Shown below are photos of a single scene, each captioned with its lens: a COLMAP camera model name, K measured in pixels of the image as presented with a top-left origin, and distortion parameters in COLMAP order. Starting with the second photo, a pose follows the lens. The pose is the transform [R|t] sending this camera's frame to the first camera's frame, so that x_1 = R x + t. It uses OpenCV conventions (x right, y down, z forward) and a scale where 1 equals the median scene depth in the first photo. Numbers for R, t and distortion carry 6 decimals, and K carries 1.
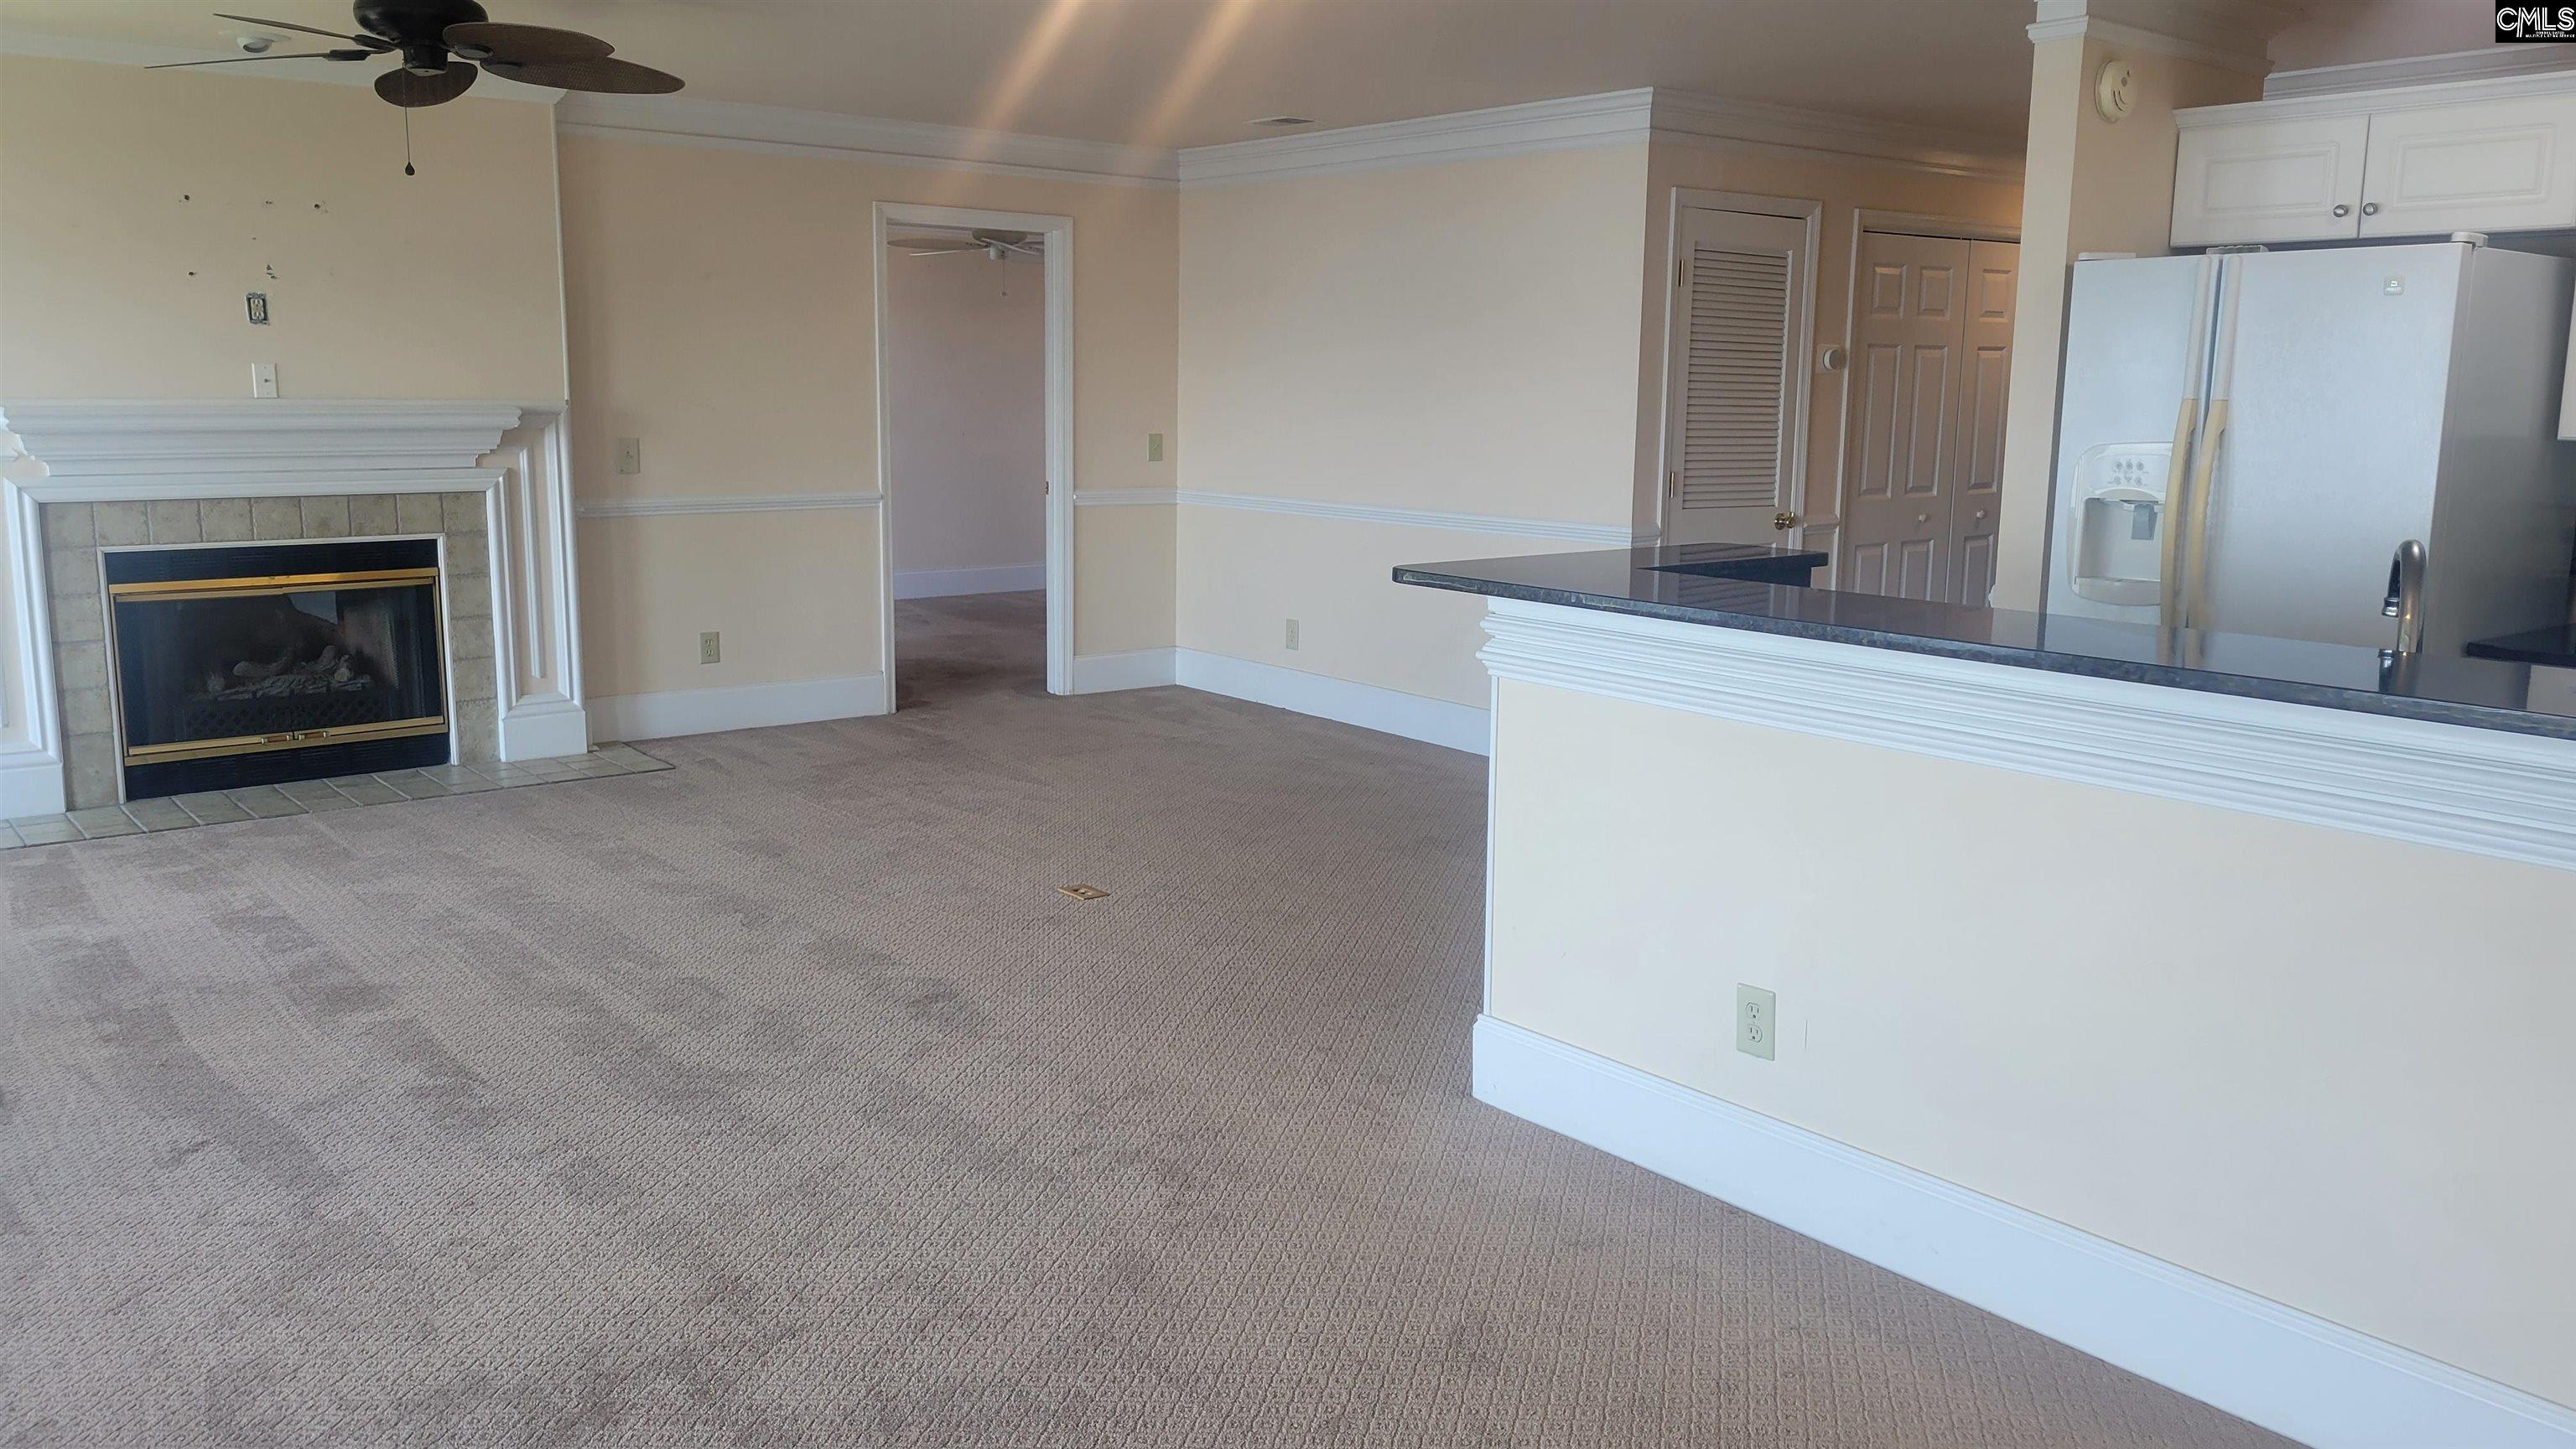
lens RADIAL K [[1981.4, 0, 1275.6], [0, 1981.4, 727.6], [0, 0, 1]] dist [0.041278, -0.010085]
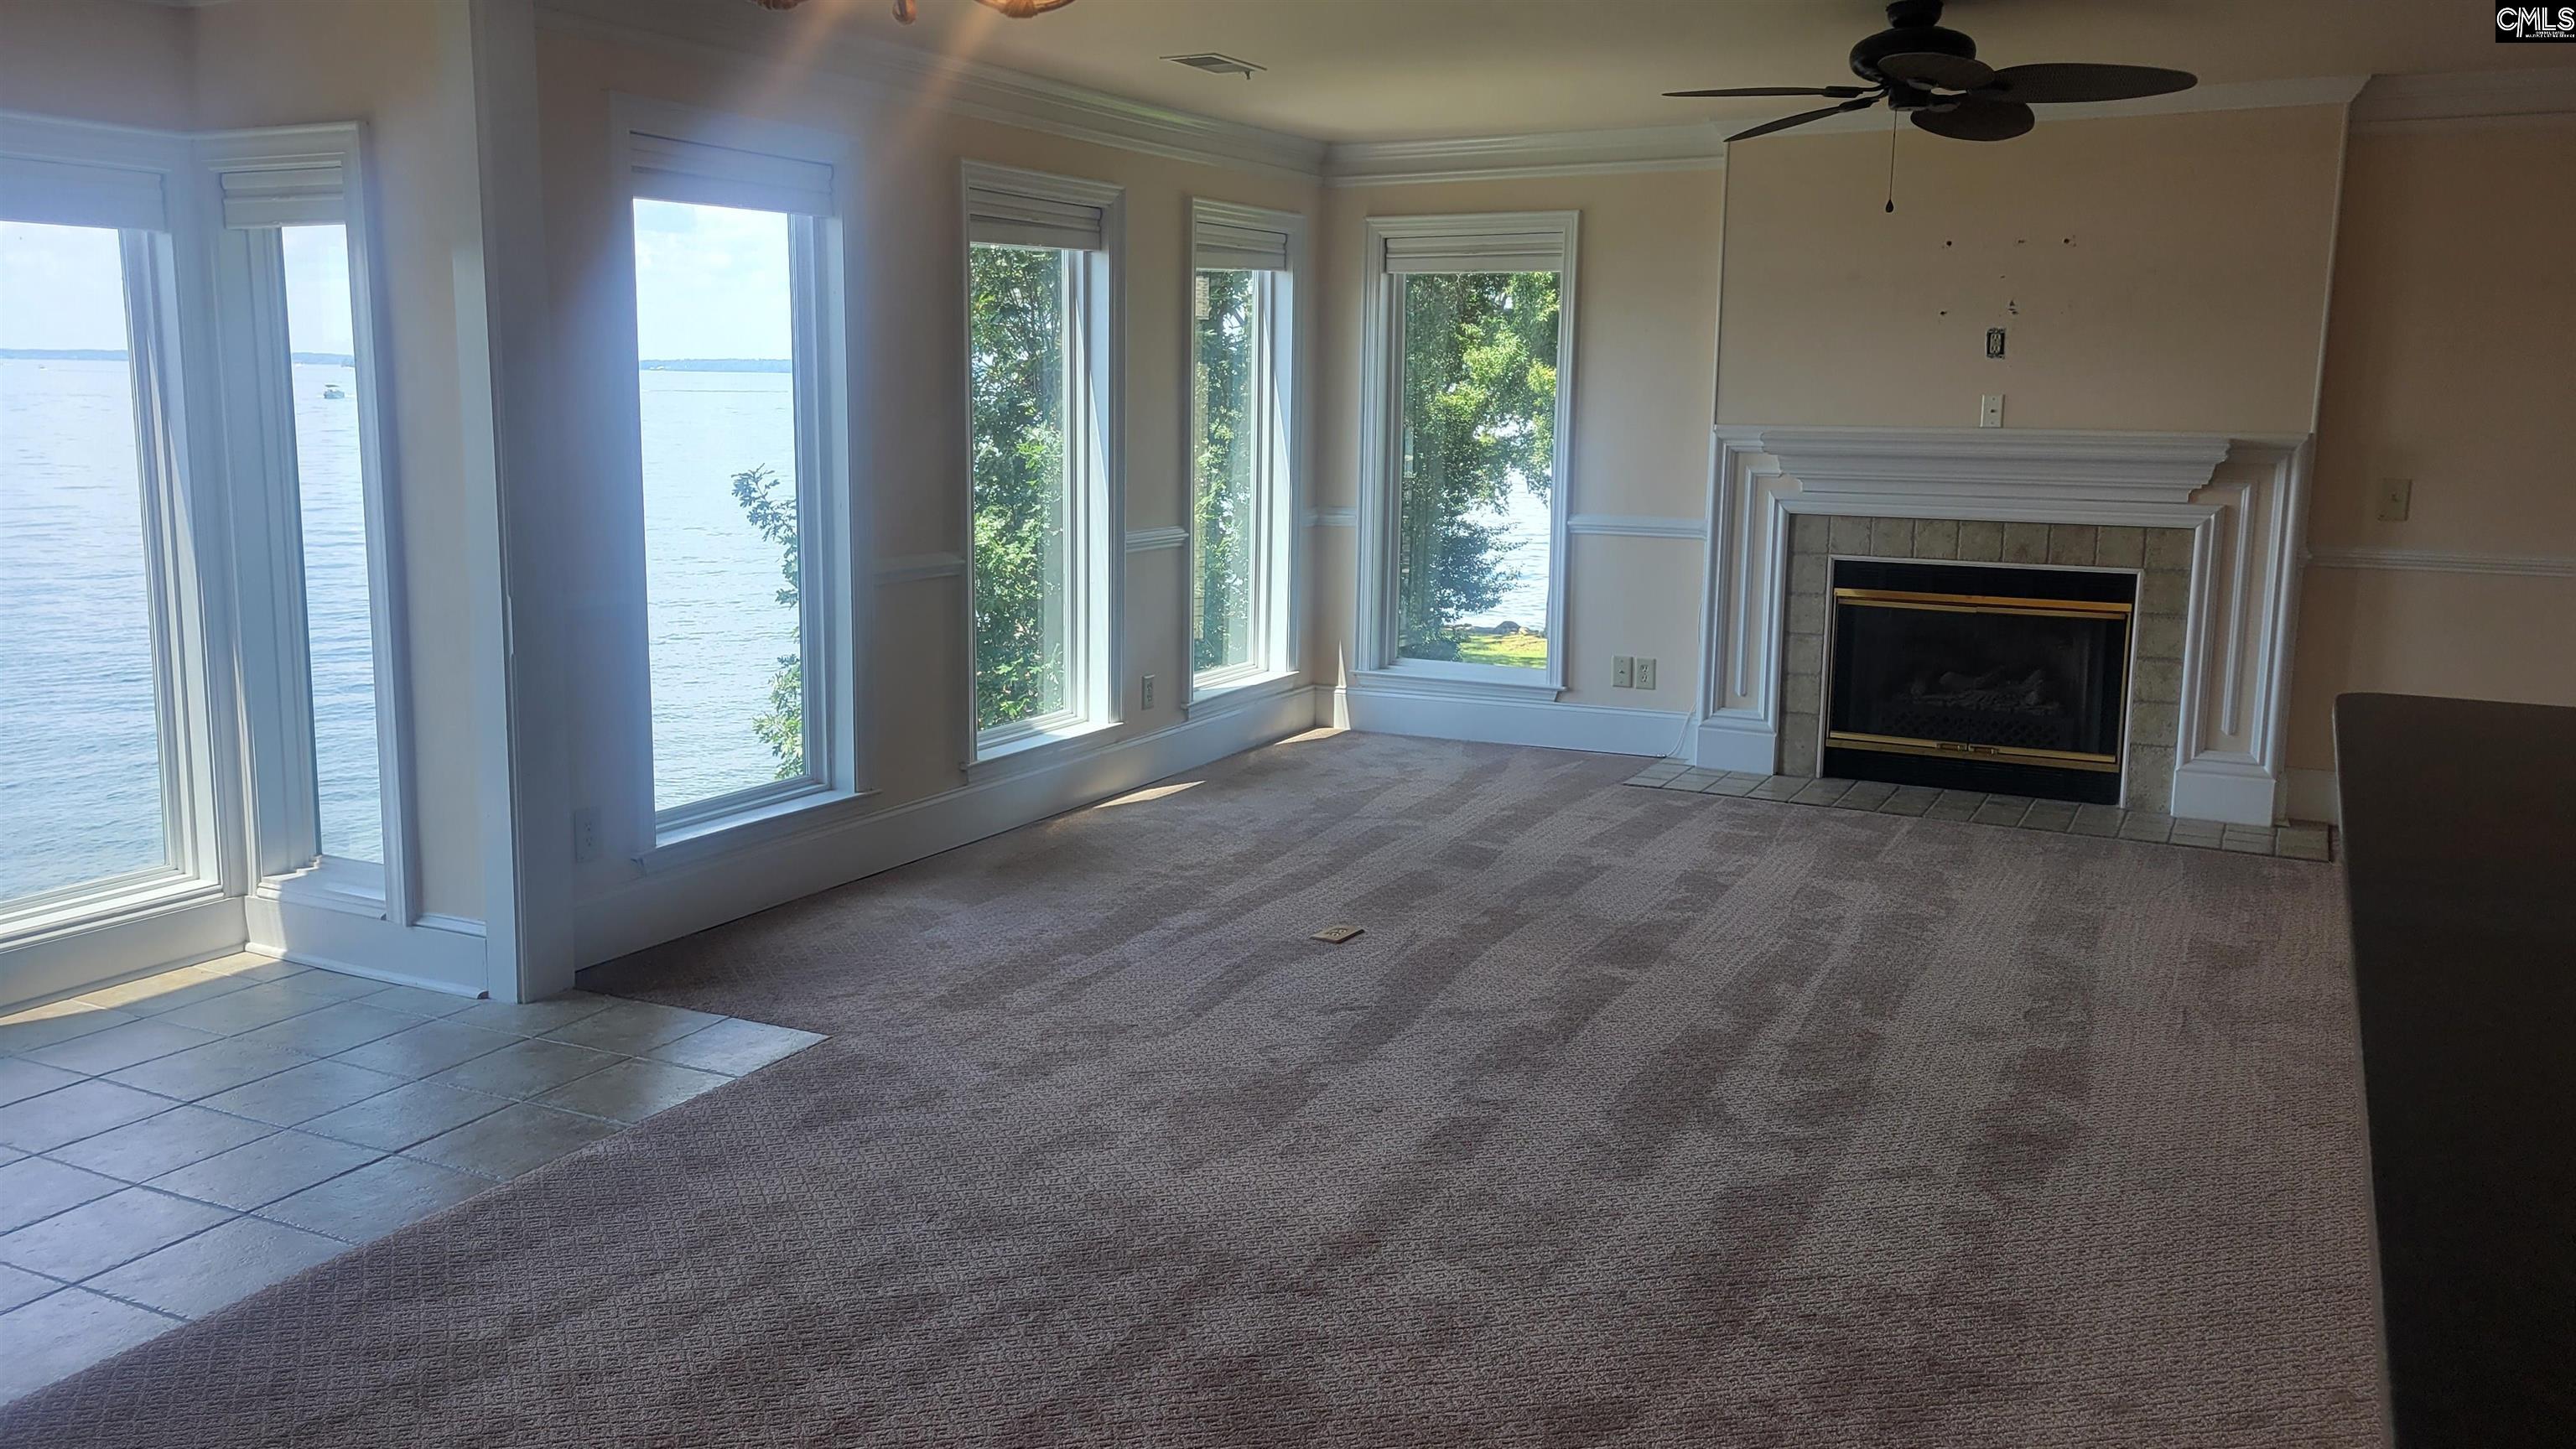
lens RADIAL K [[1981.4, 0, 1279.0], [0, 1981.4, 712.5], [0, 0, 1]] dist [0.041278, -0.010085]
pose [[0.381443, 0.148555, -0.912377, 0.338637], [-0.171748, 0.981206, 0.087958, -0.045865], [0.908297, 0.123148, 0.399789, 0.261942]]
